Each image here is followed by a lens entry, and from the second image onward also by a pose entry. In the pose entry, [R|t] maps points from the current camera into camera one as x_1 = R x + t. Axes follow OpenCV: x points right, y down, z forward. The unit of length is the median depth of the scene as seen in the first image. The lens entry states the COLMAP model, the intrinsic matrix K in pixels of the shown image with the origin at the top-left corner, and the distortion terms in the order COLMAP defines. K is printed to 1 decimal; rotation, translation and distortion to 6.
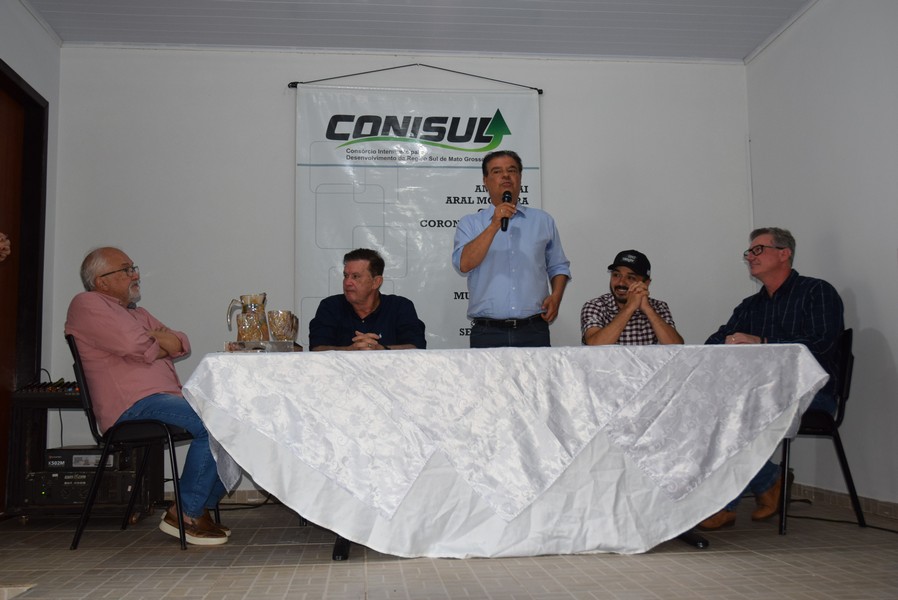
lens RADIAL K [[912.2, 0, 449.0], [0, 912.2, 300.0], [0, 0, 1]] dist [-0.001680, 0.023582]
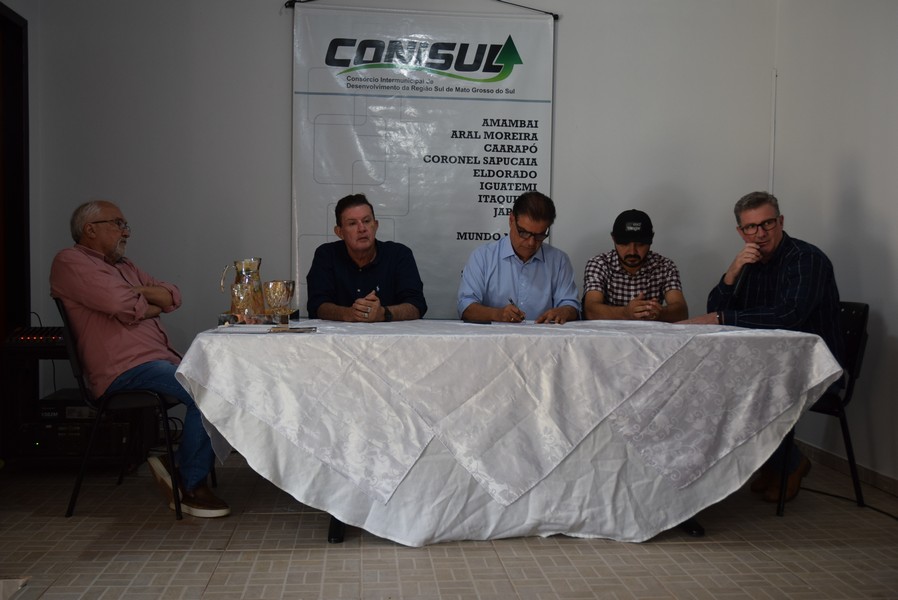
lens RADIAL K [[912.2, 0, 449.0], [0, 912.2, 300.0], [0, 0, 1]] dist [-0.001680, 0.023582]
pose [[0.999648, 0.026420, 0.002249, -0.004314], [-0.026455, 0.988065, 0.151752, -0.110549], [0.001787, -0.151758, 0.988416, 0.047298]]
